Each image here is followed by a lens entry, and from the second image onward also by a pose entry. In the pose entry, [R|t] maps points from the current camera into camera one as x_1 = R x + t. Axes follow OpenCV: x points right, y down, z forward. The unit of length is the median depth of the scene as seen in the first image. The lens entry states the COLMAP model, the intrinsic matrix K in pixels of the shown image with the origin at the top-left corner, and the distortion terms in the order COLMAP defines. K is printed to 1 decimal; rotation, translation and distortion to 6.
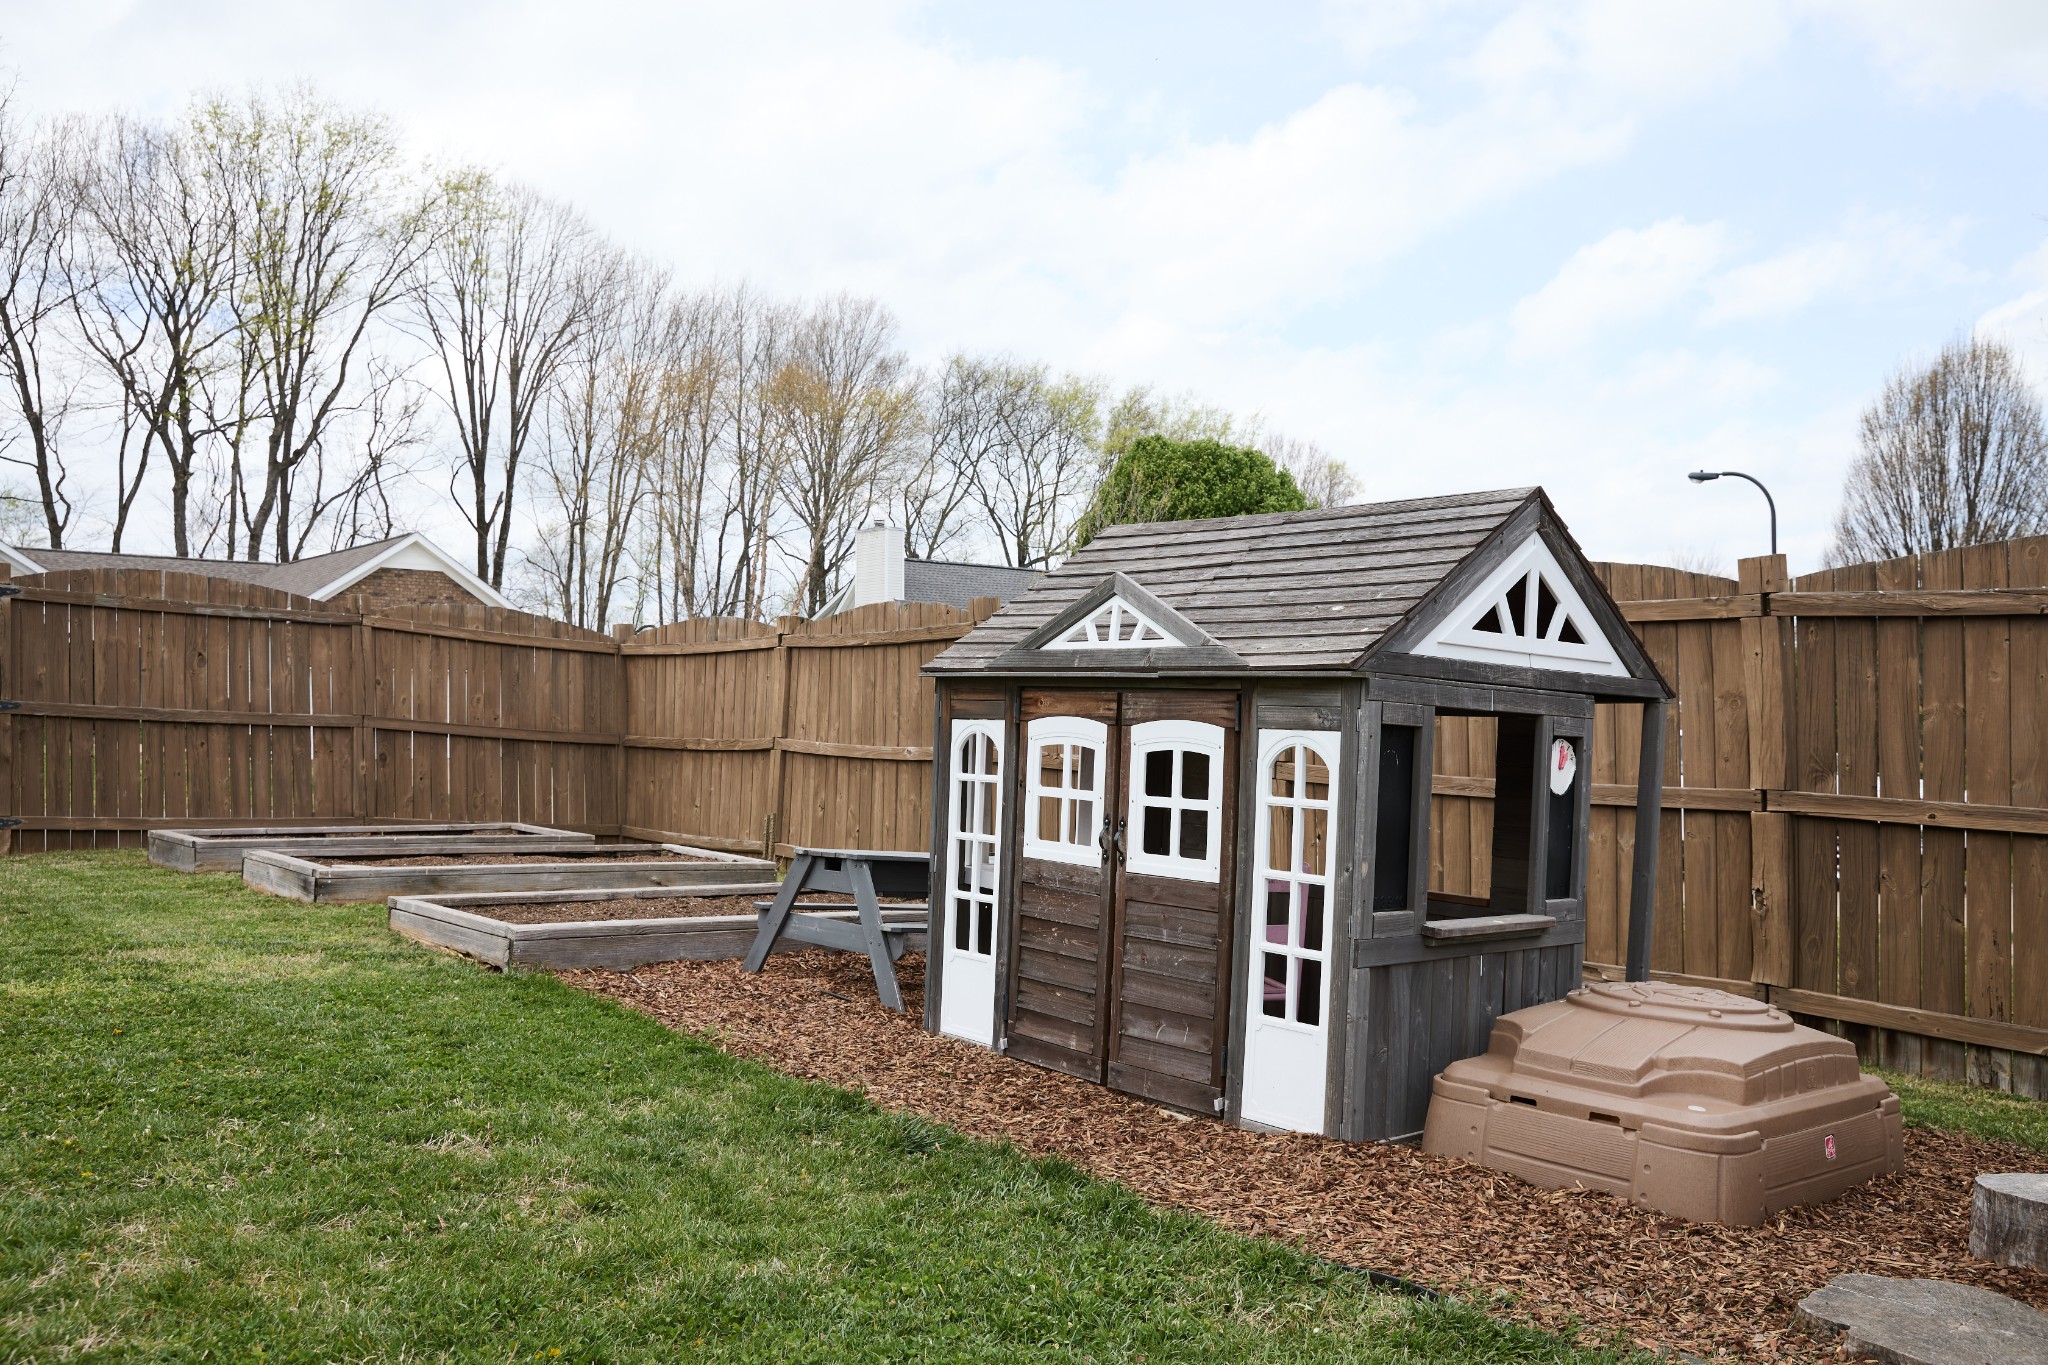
lens RADIAL K [[1401.6, 0, 973.4], [0, 1401.6, 702.7], [0, 0, 1]] dist [0.000612, 0.009094]
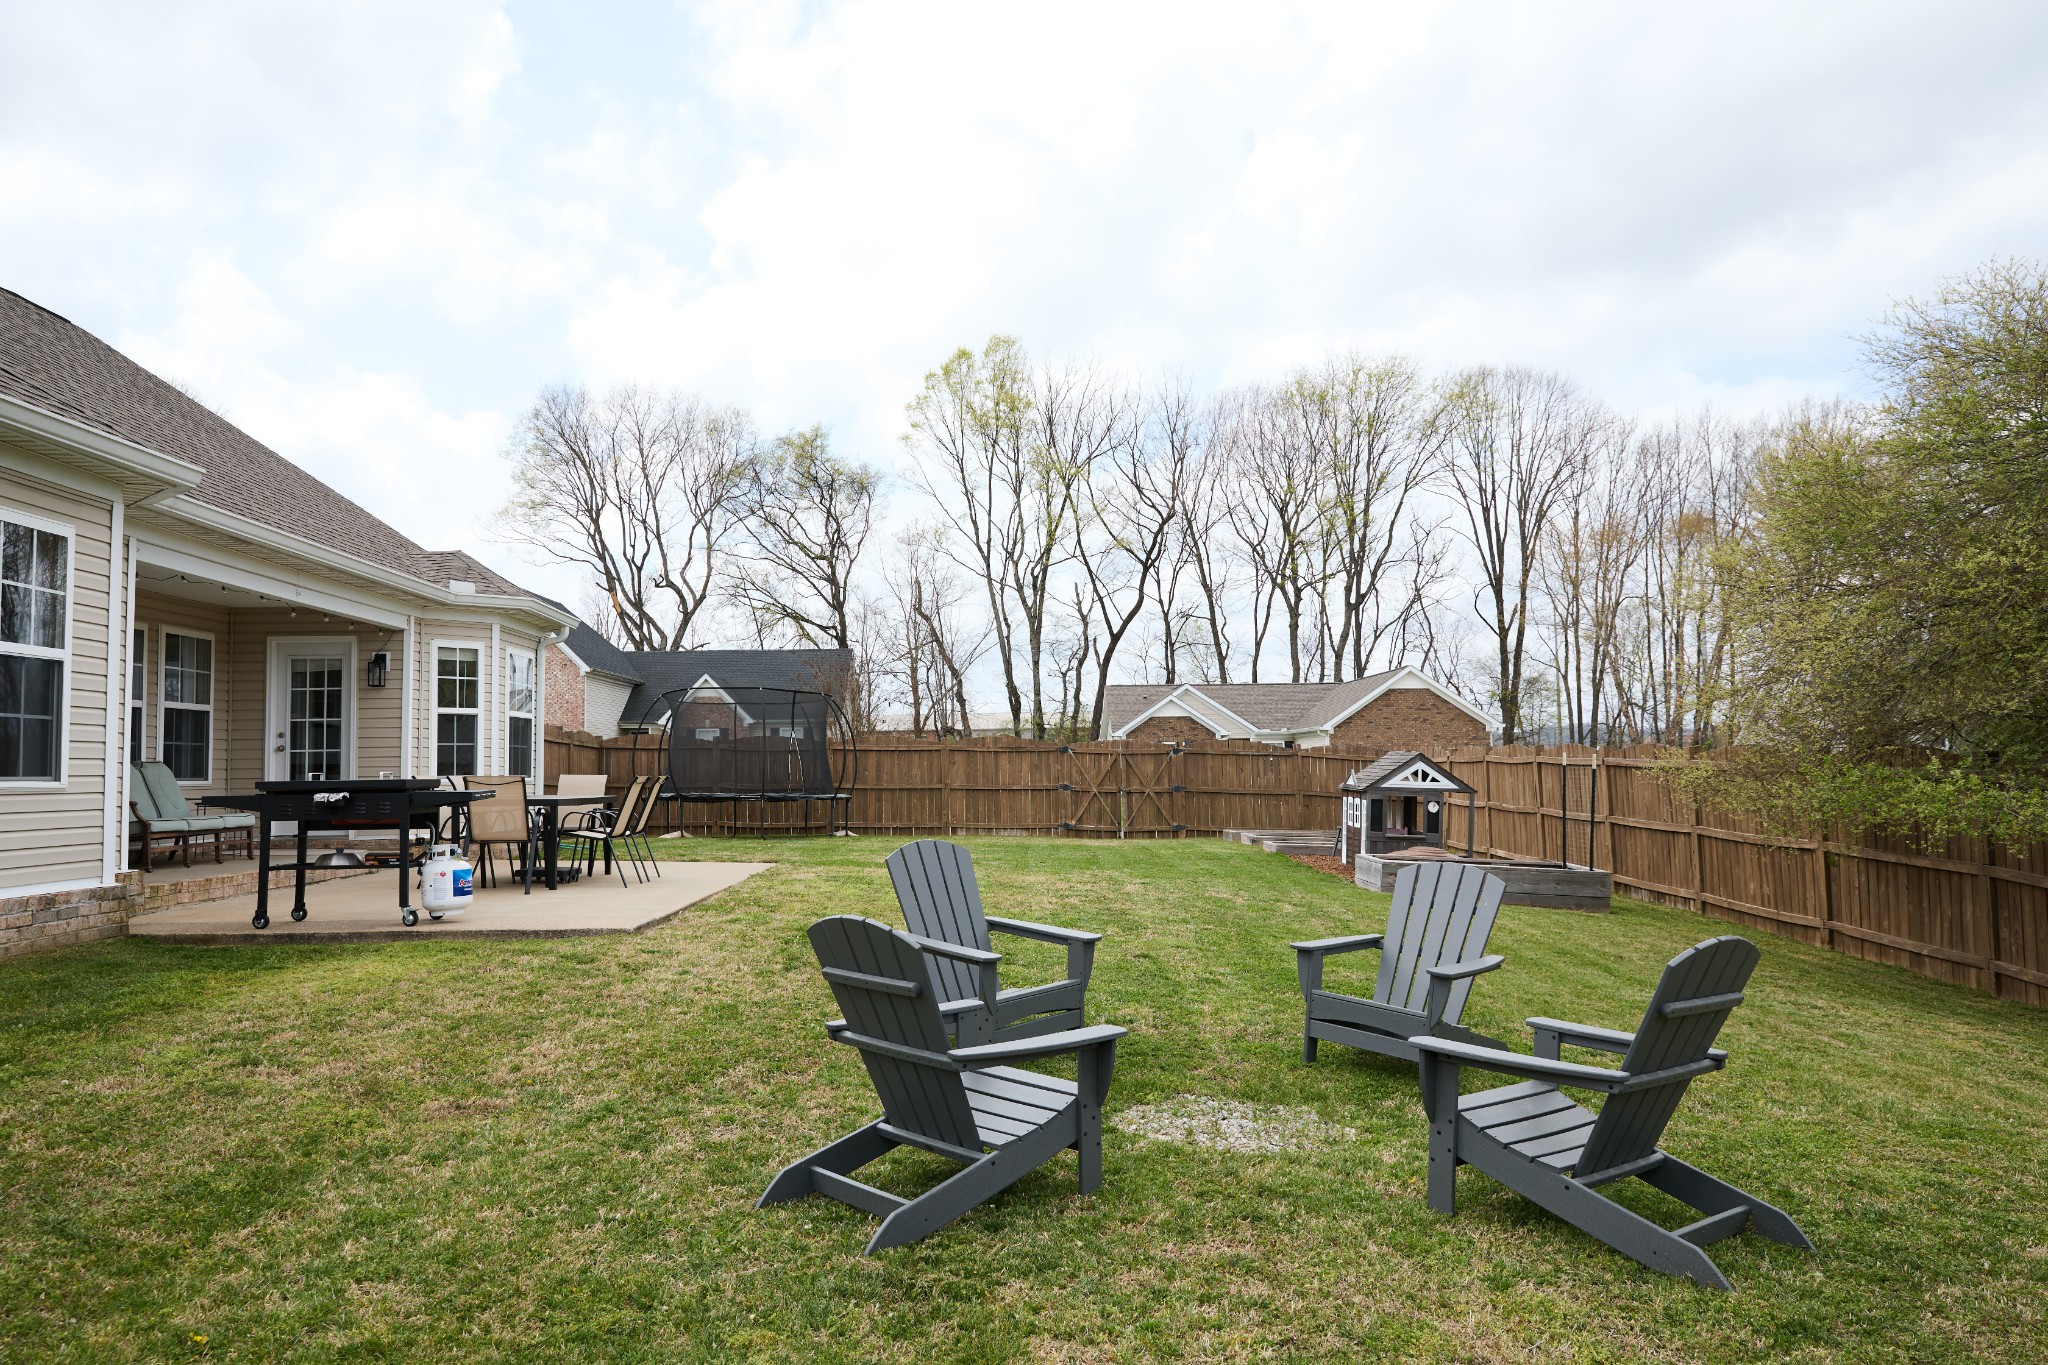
lens RADIAL K [[1401.6, 0, 973.4], [0, 1401.6, 702.7], [0, 0, 1]] dist [0.000612, 0.009094]
pose [[0.720618, -0.042243, -0.692045, 0.210024], [0.013079, 0.998793, -0.047348, -0.008516], [0.693209, 0.025069, 0.720300, -0.290357]]
